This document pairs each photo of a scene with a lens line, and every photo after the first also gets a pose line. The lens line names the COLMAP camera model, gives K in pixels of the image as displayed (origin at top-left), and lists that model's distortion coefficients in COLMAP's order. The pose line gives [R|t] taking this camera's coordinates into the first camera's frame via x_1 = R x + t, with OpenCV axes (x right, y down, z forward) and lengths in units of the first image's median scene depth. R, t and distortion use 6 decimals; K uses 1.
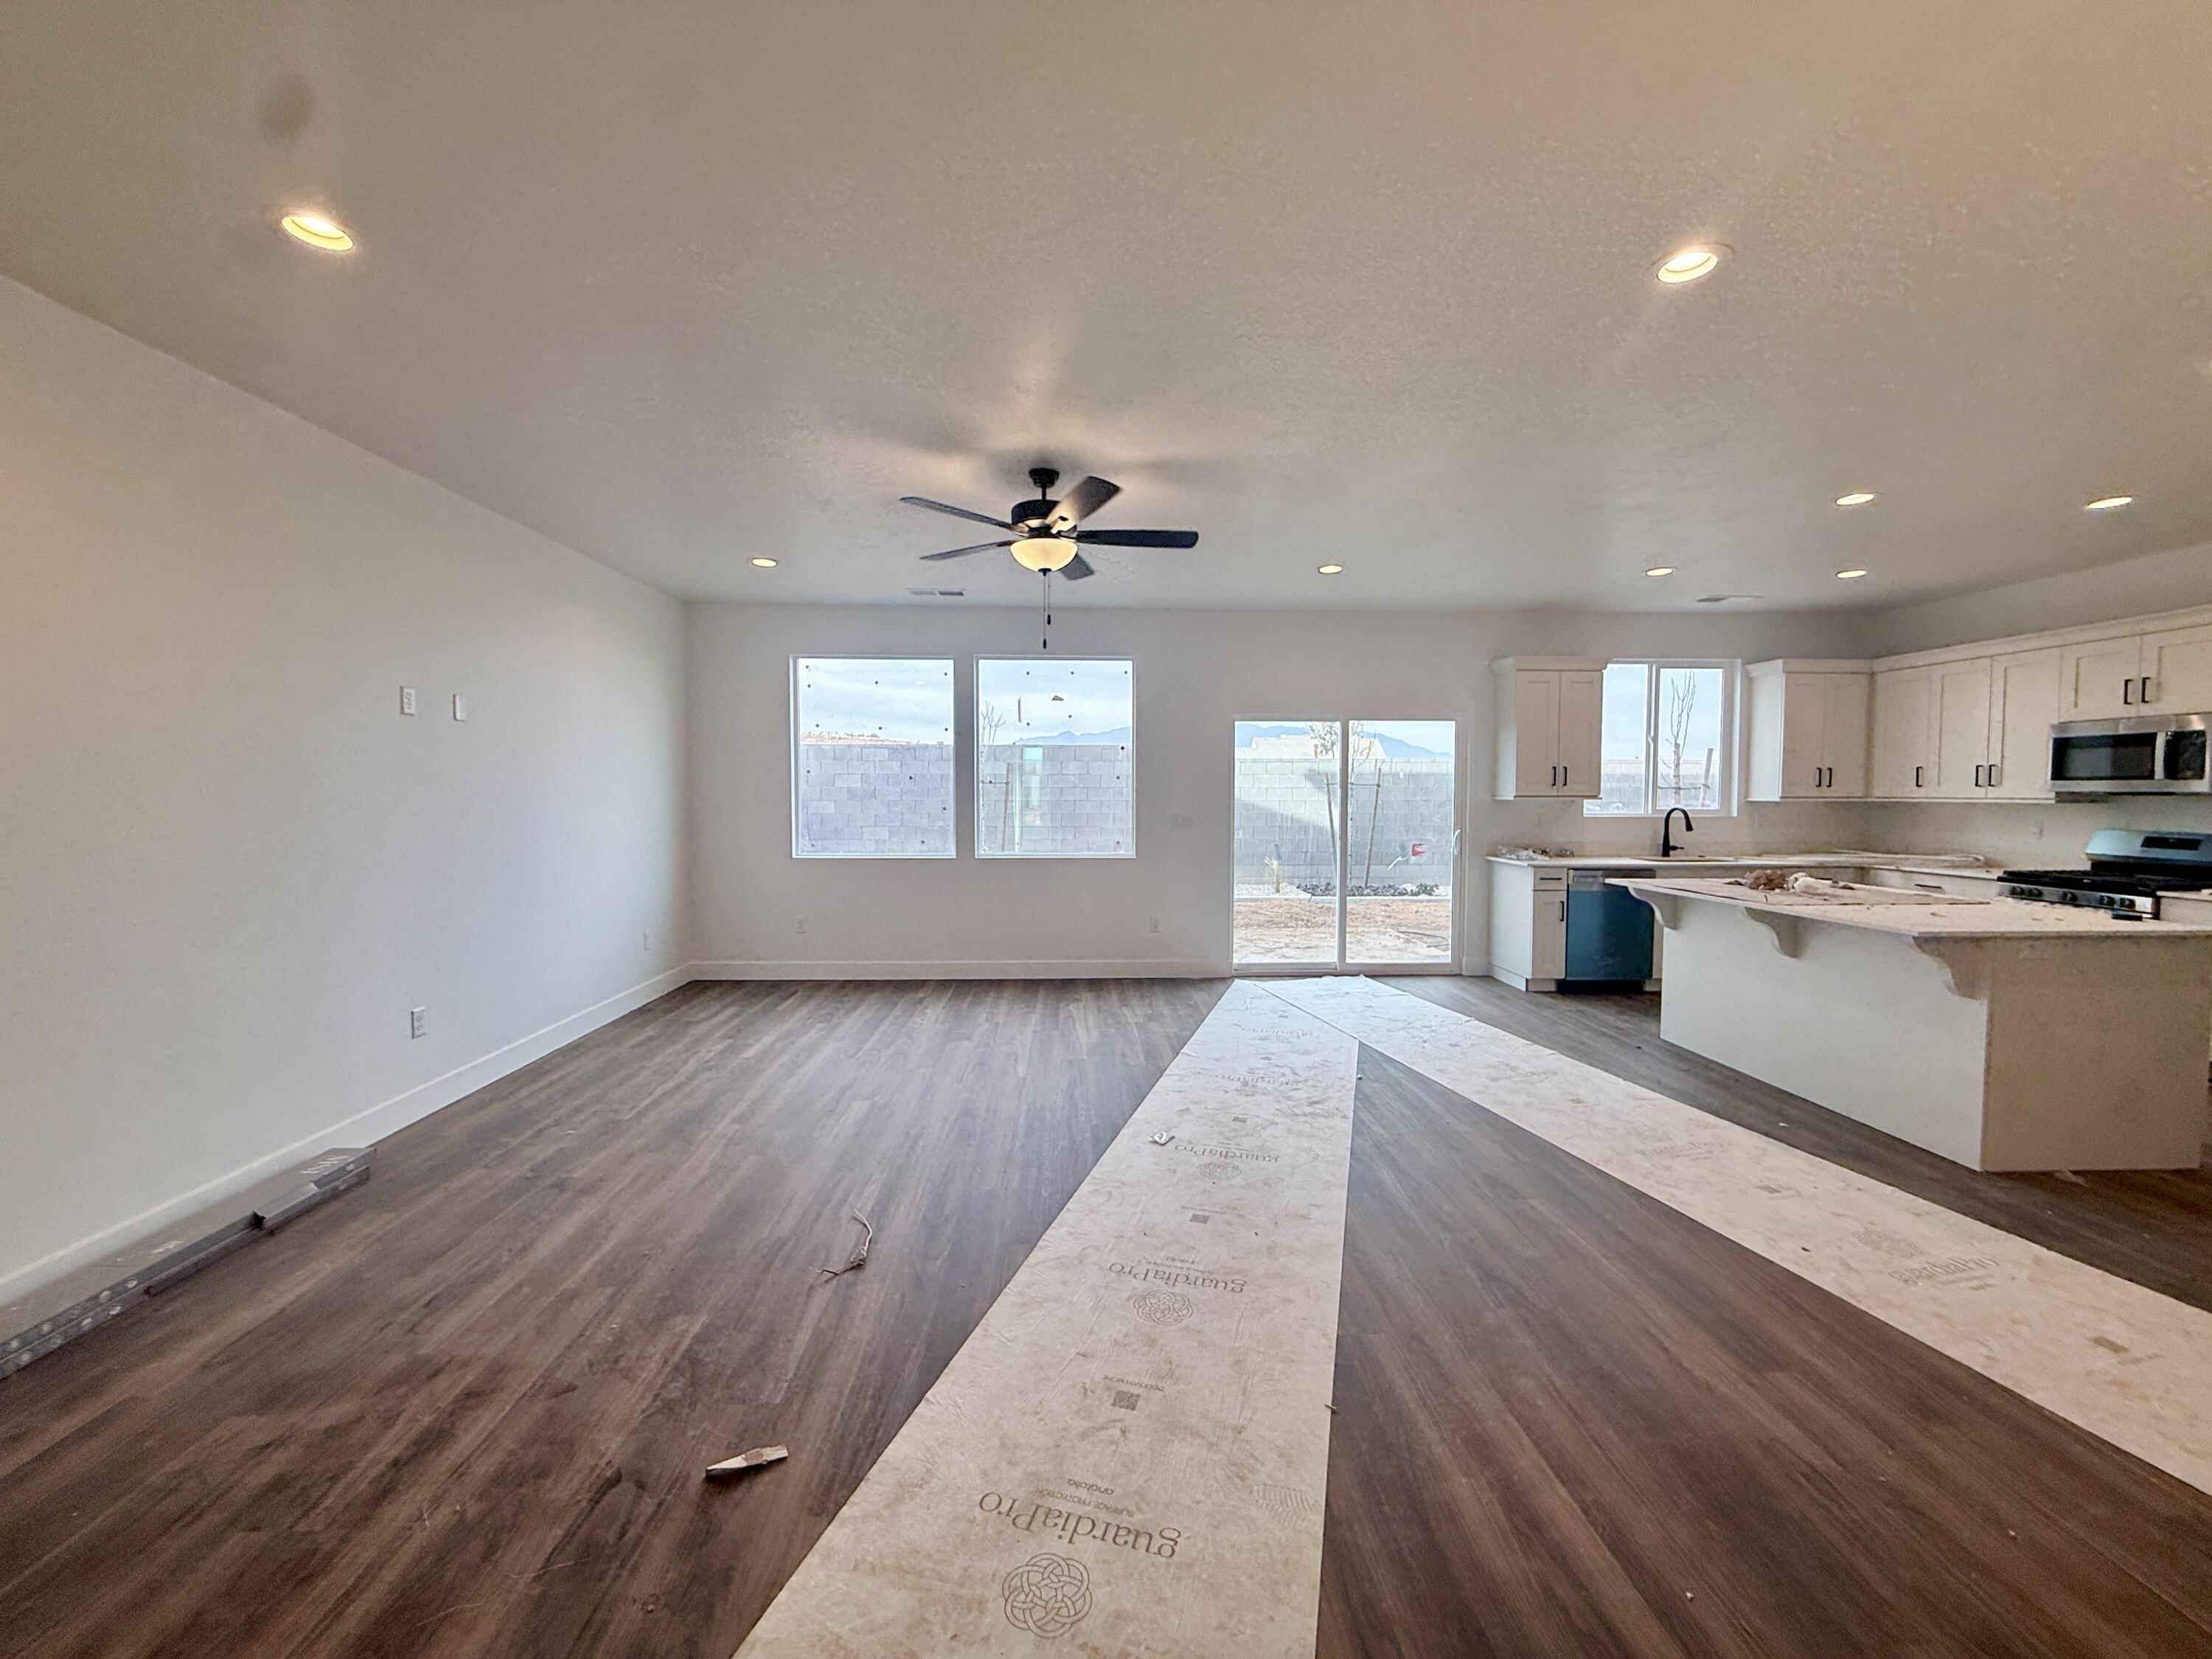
lens RADIAL K [[882.8, 0, 1106.3], [0, 882.8, 831.5], [0, 0, 1]] dist [0.002548, 0.000031]
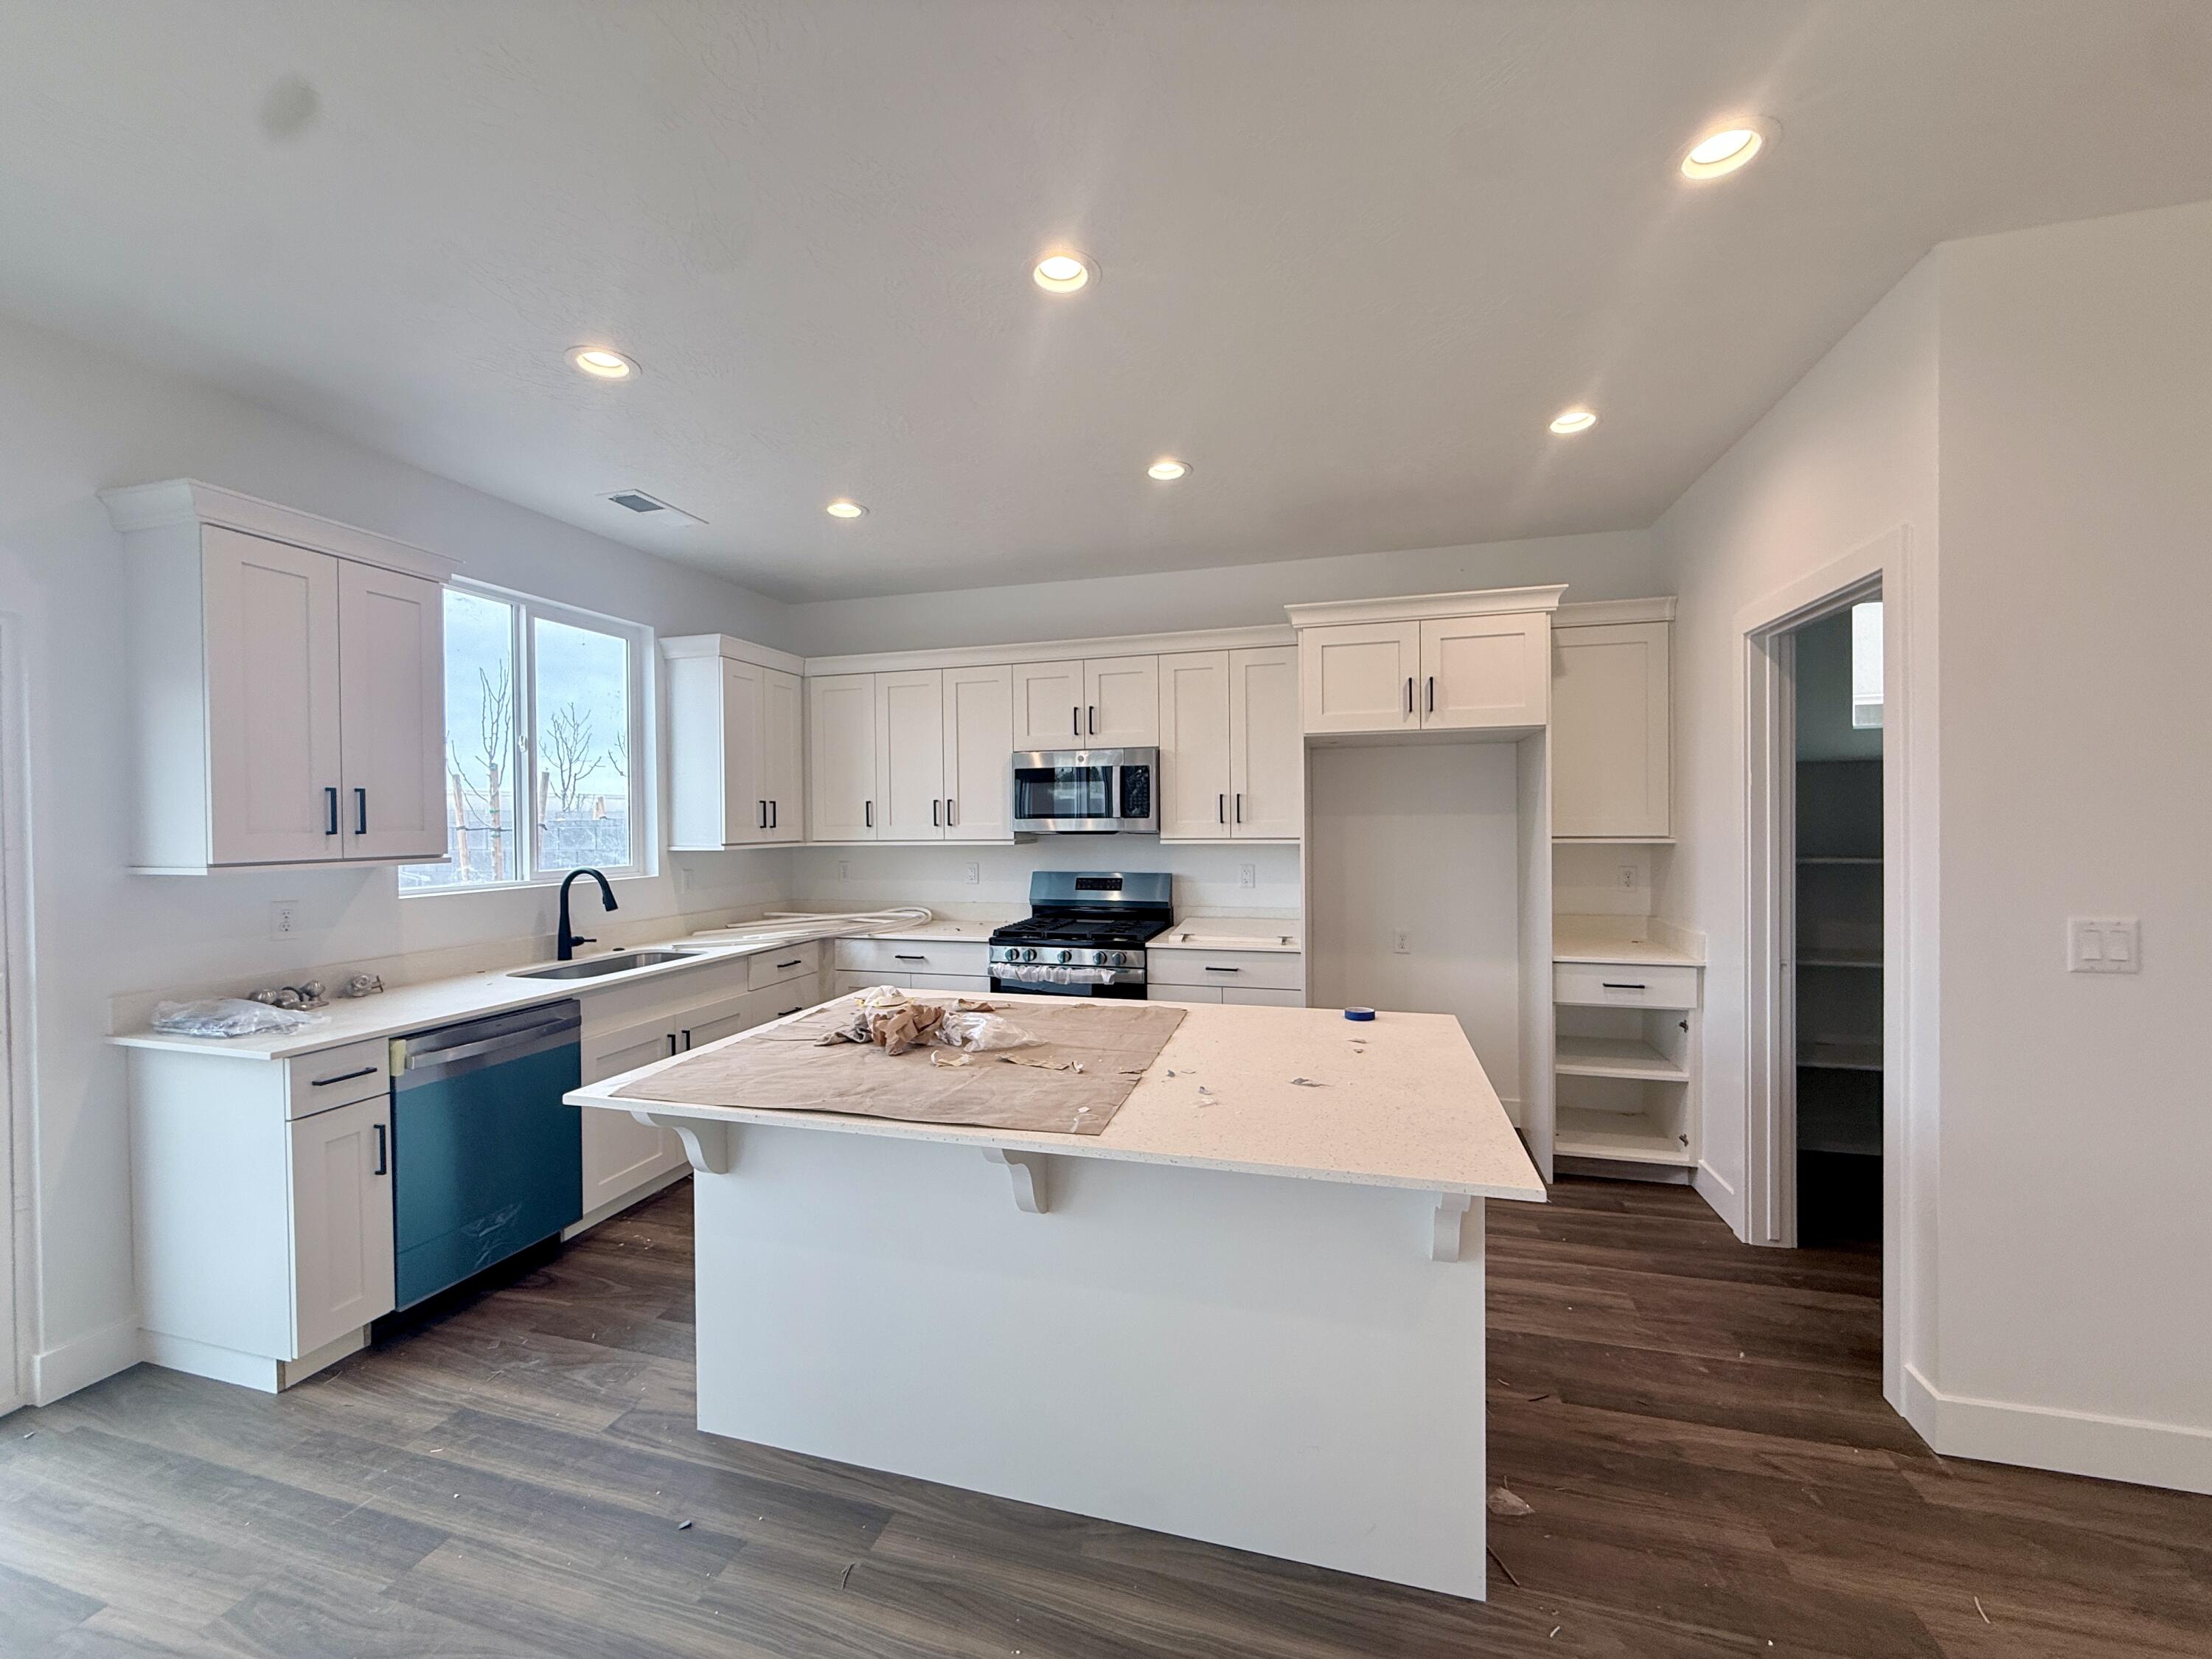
lens RADIAL K [[882.8, 0, 1101.4], [0, 882.8, 832.2], [0, 0, 1]] dist [0.002548, 0.000031]
pose [[0.322395, -0.018681, 0.946421, 0.234099], [0.055730, 0.998446, 0.000724, -0.033178], [-0.944963, 0.052510, 0.322934, 0.529249]]
